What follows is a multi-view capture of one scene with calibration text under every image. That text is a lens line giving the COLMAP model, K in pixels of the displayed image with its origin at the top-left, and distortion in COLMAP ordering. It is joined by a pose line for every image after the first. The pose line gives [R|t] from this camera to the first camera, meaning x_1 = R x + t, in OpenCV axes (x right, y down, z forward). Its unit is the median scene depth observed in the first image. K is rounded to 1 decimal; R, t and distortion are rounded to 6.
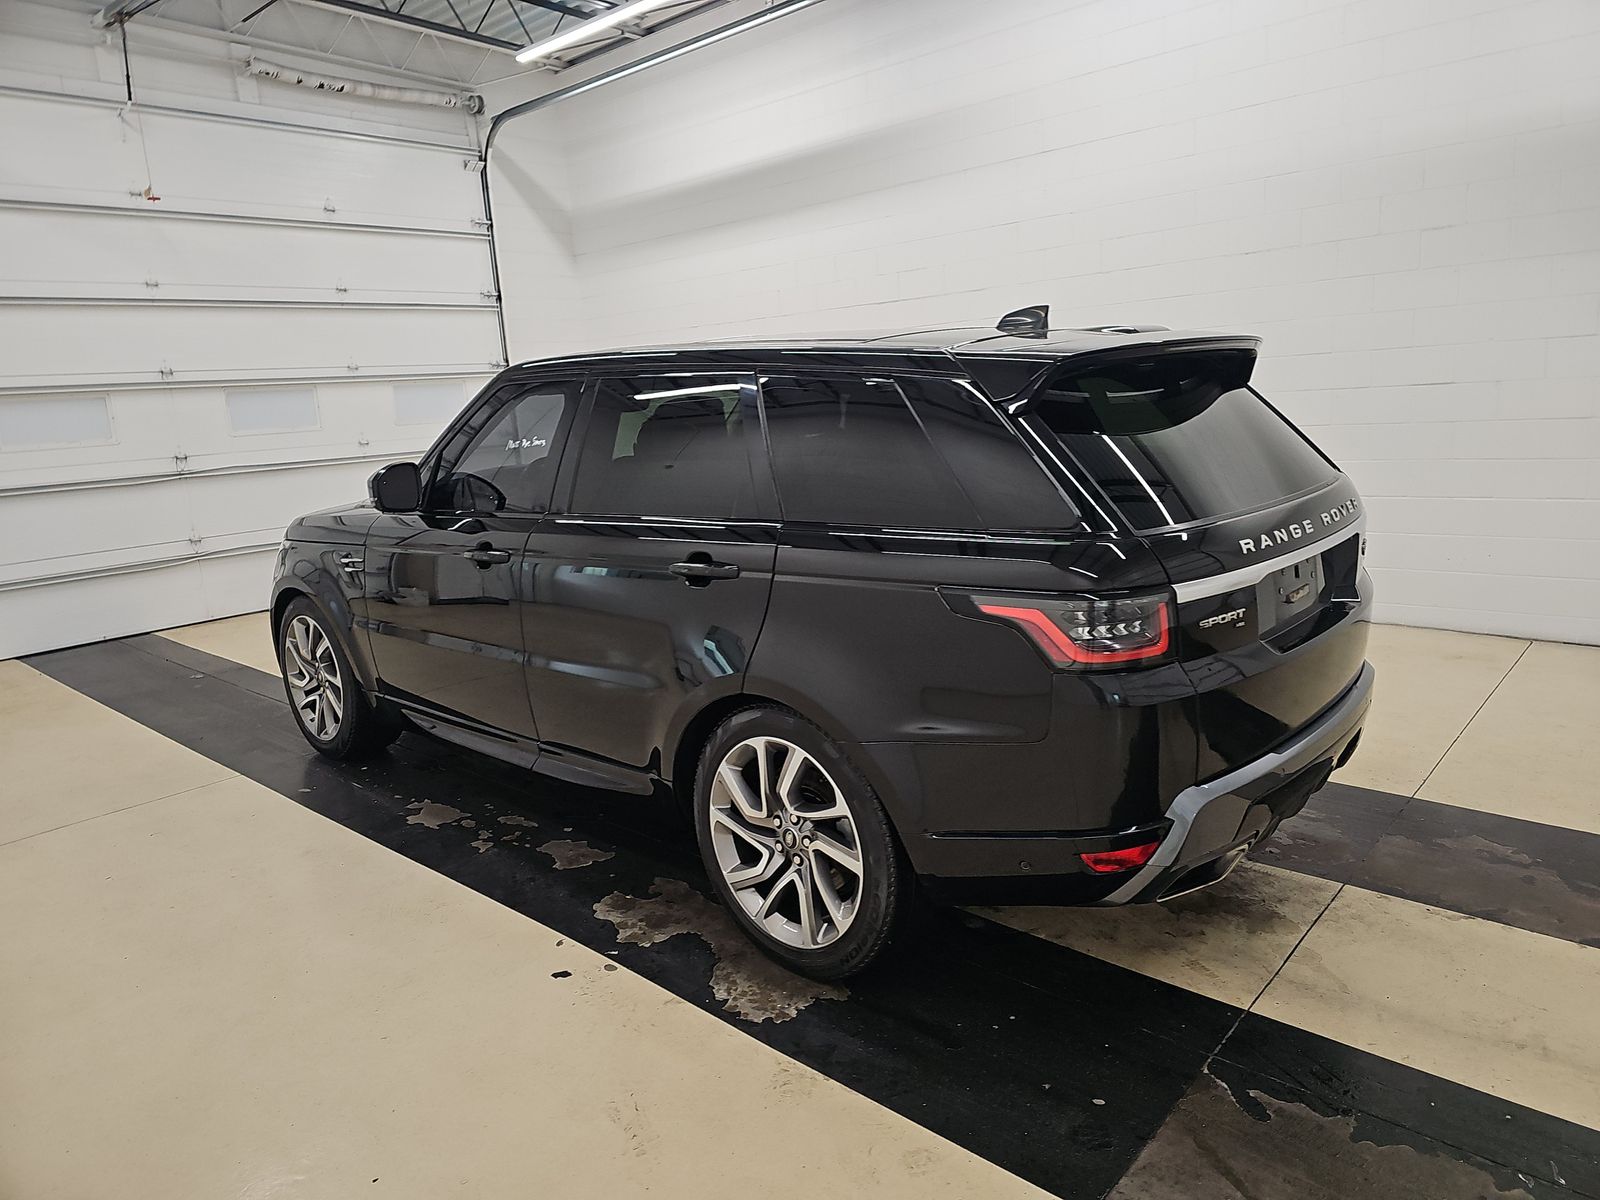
lens RADIAL K [[1051.6, 0, 821.6], [0, 1051.6, 594.9], [0, 0, 1]] dist [0.055582, -0.046737]
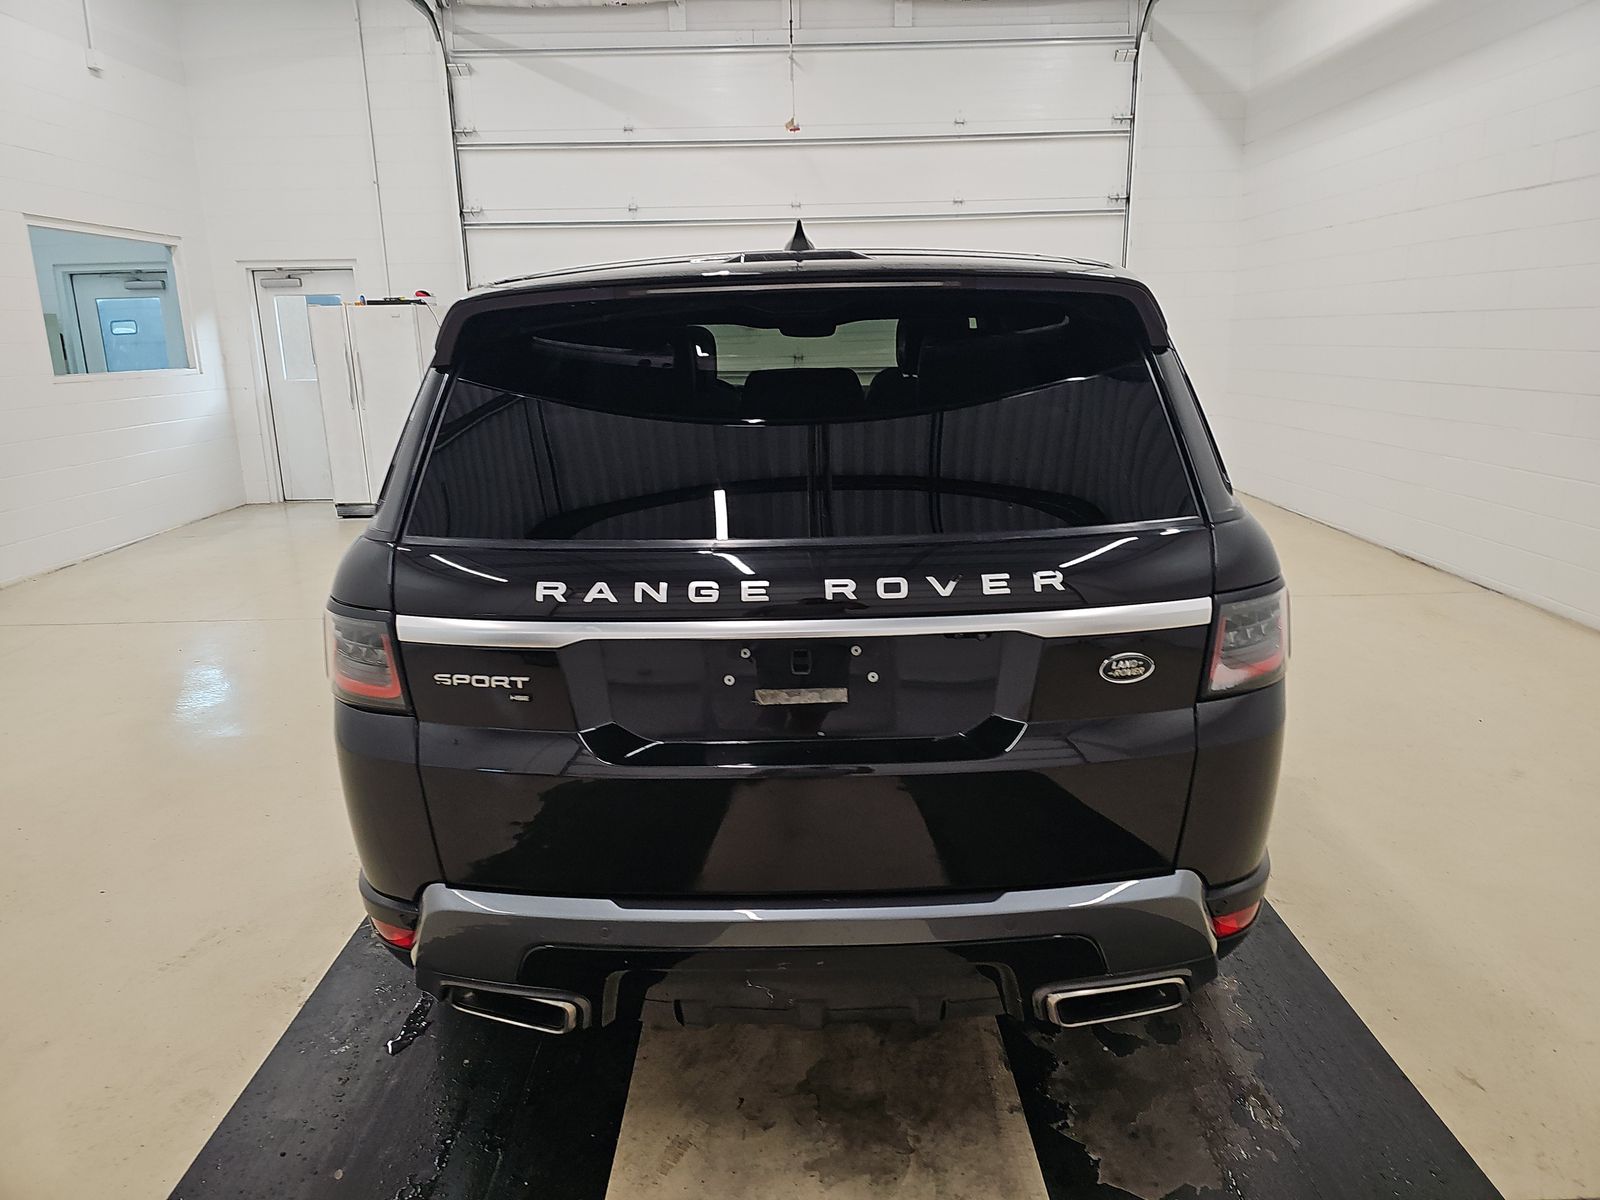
lens RADIAL K [[1051.6, 0, 821.6], [0, 1051.6, 594.9], [0, 0, 1]] dist [0.055582, -0.046737]
pose [[0.662691, 0.227148, -0.713614, 0.405024], [-0.166501, 0.973731, 0.155325, -0.069026], [0.730150, 0.015885, 0.683103, 0.274242]]
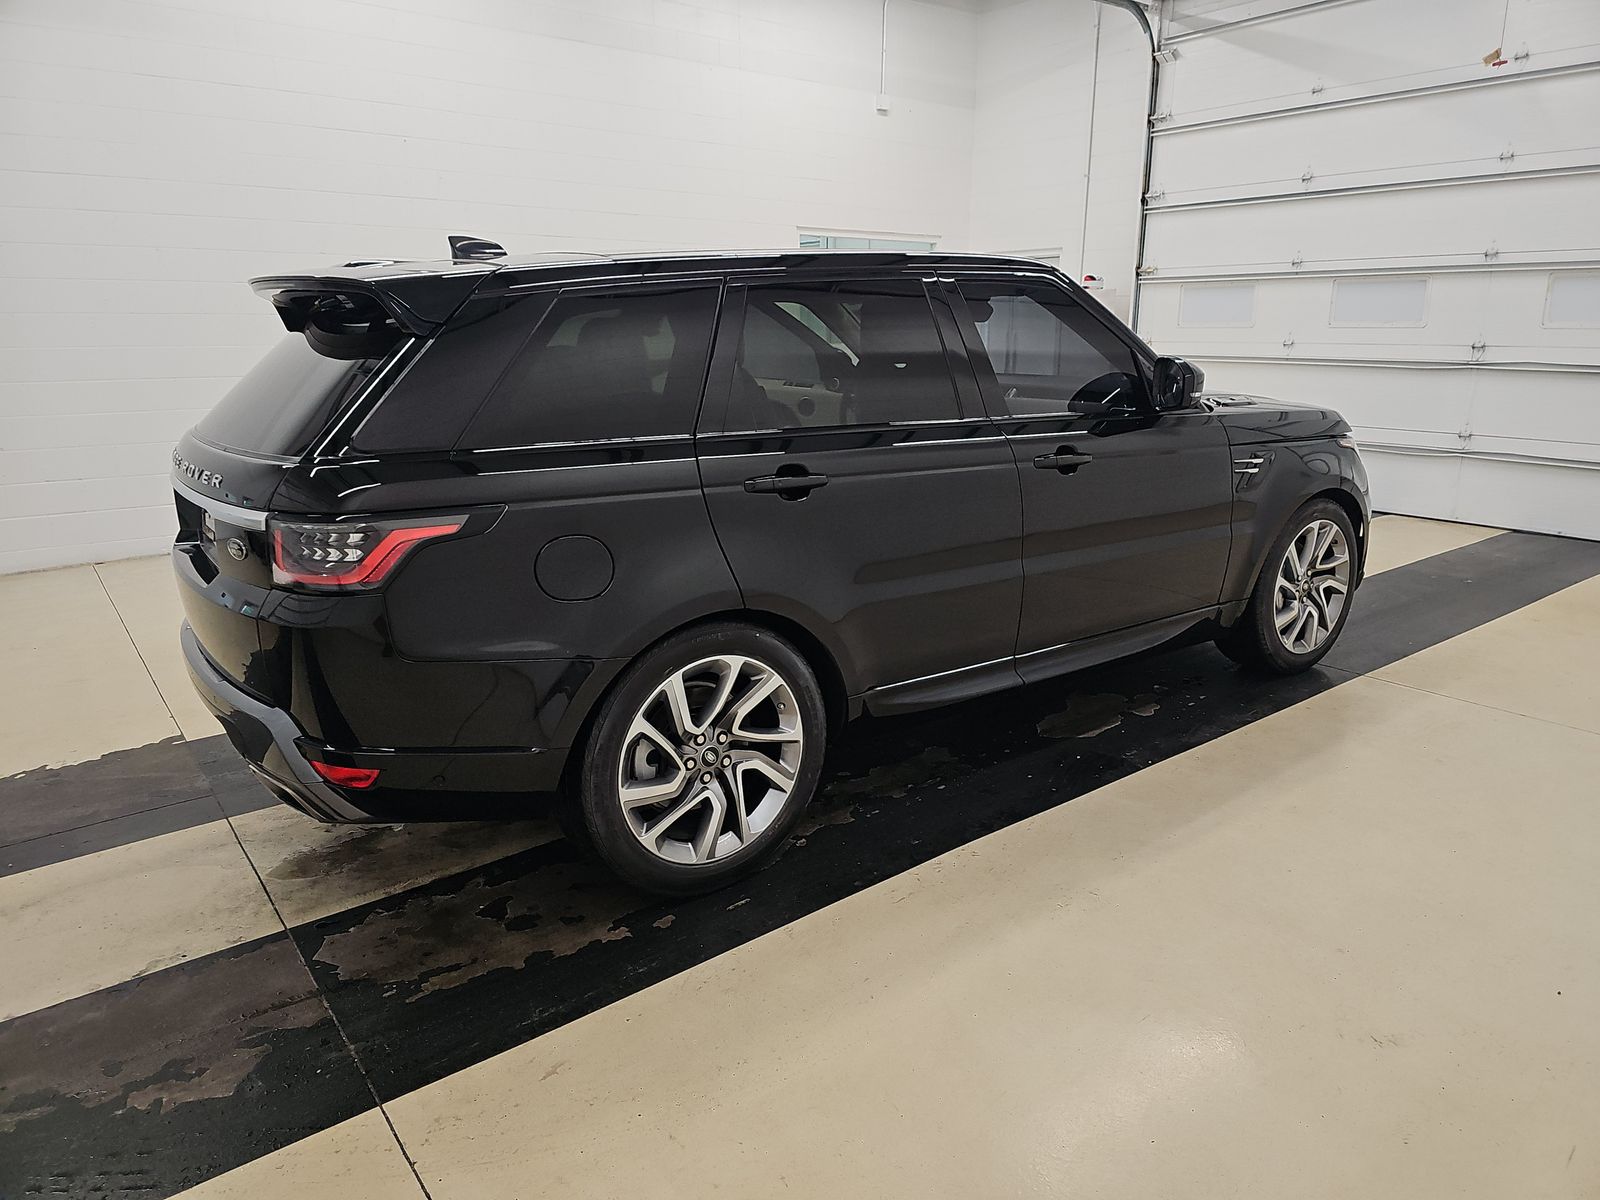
lens RADIAL K [[1098.1, 0, 853.8], [0, 1098.1, 596.6], [0, 0, 1]] dist [0.091438, -0.072916]
pose [[-0.195560, 0.303058, -0.932691, 0.639340], [-0.180819, 0.923606, 0.338019, -0.203792], [0.963878, 0.234752, -0.125822, 0.815563]]
